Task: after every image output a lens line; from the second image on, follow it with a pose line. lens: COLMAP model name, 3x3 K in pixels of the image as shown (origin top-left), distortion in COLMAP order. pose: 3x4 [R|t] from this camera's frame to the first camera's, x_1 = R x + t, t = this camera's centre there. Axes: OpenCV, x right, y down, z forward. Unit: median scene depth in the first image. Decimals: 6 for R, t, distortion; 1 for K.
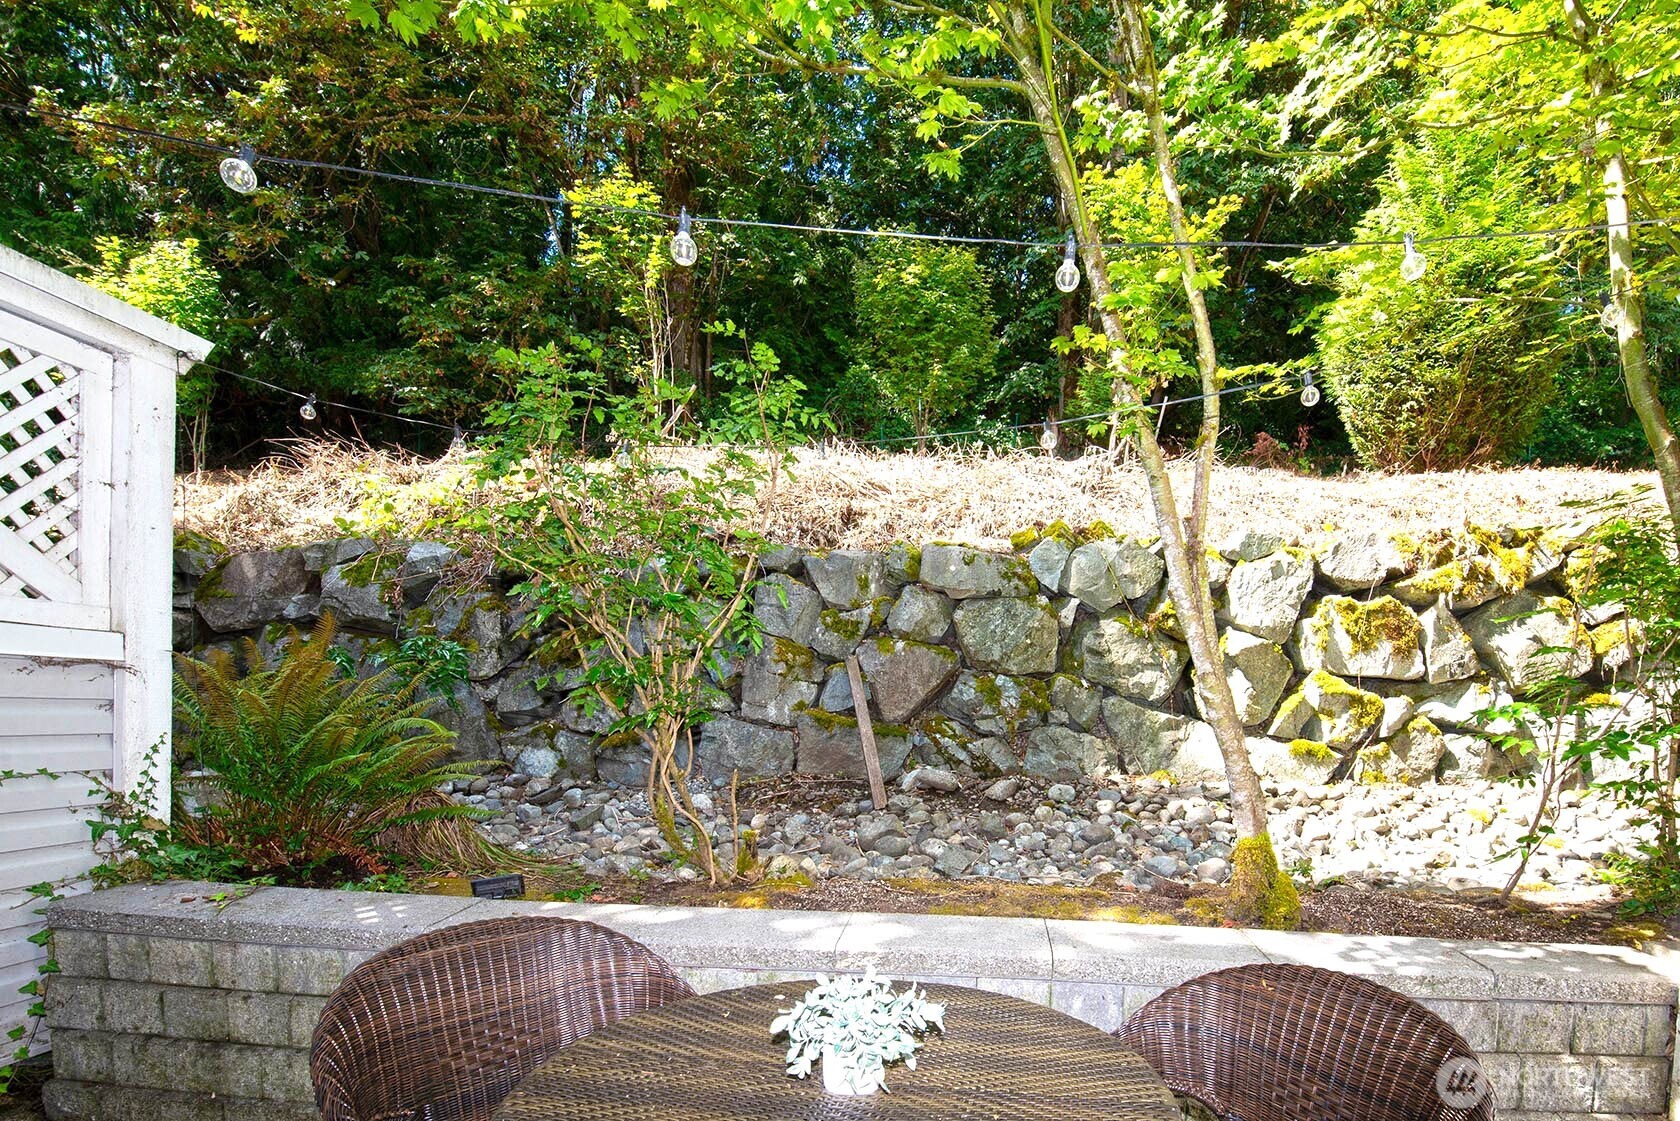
lens RADIAL K [[817.4, 0, 850.0], [0, 817.4, 734.1], [0, 0, 1]] dist [0.006692, -0.000117]
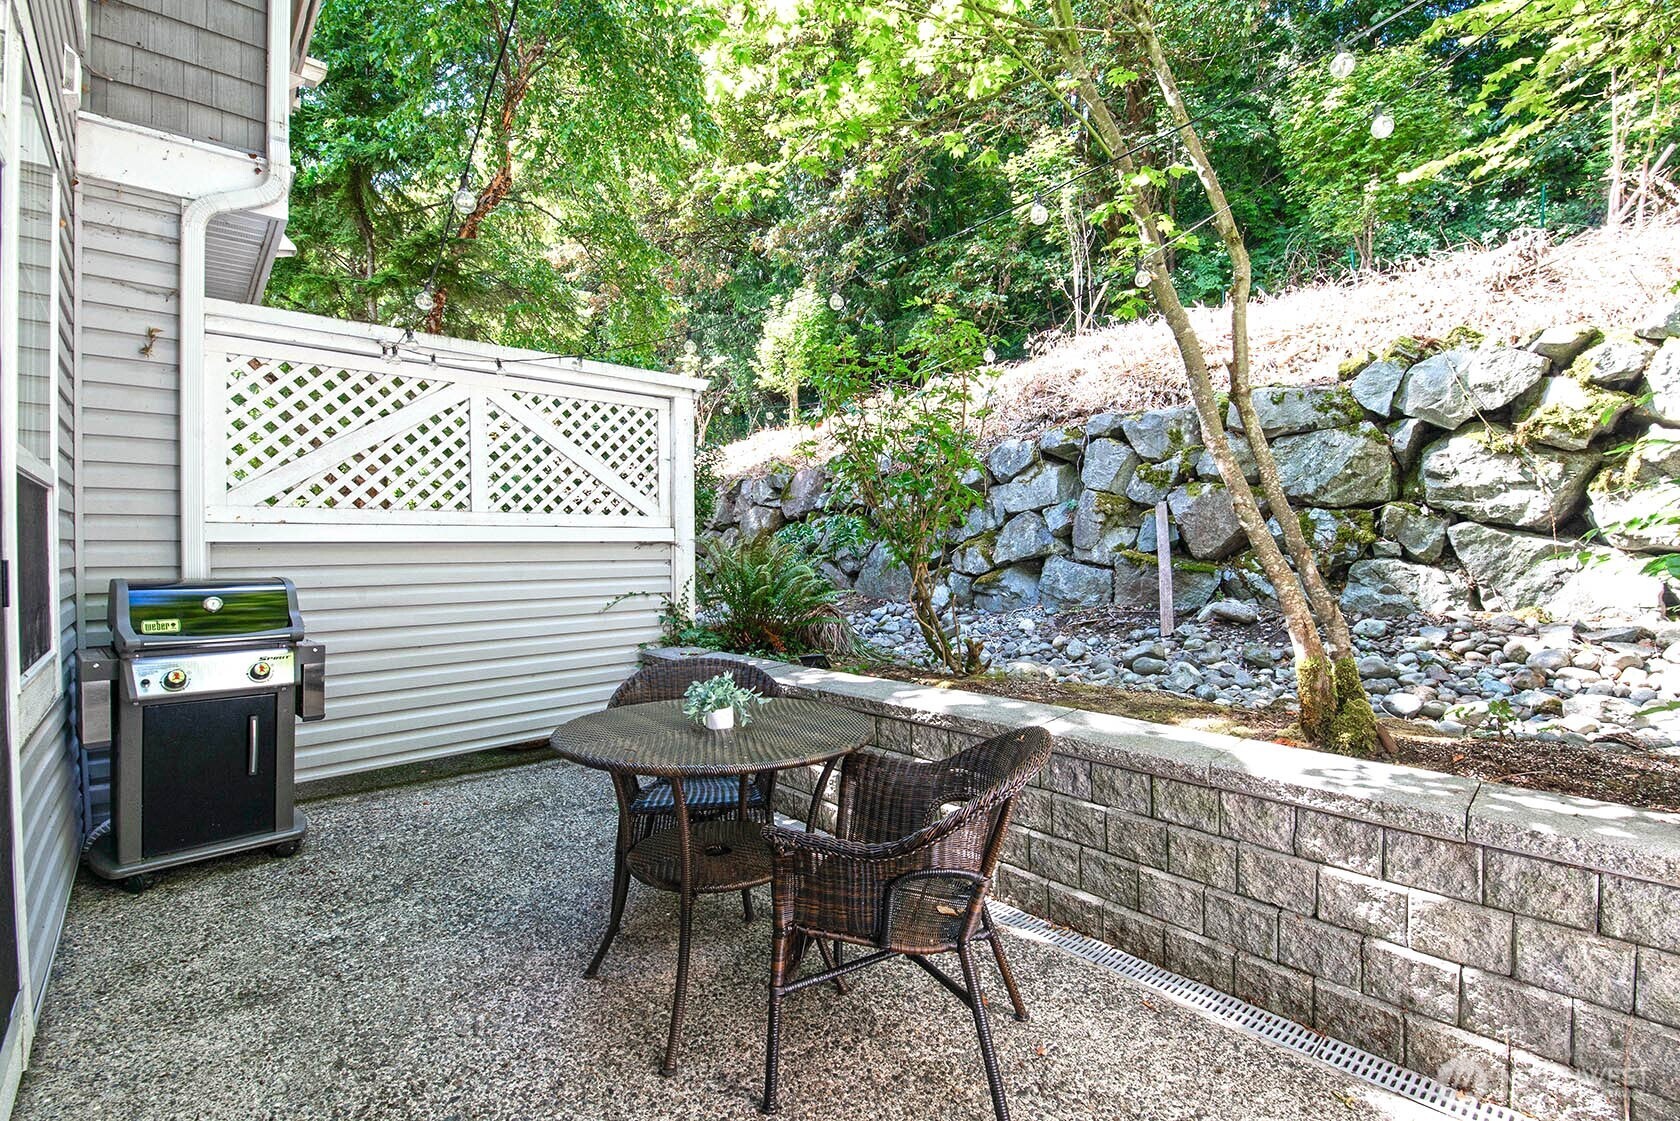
lens RADIAL K [[750.5, 0, 876.6], [0, 750.5, 562.1], [0, 0, 1]] dist [0.003724, -0.003047]
pose [[0.734253, -0.027570, -0.678316, 0.407501], [0.011134, 0.999530, -0.028574, 0.012646], [0.678785, 0.013428, 0.734214, -0.029216]]
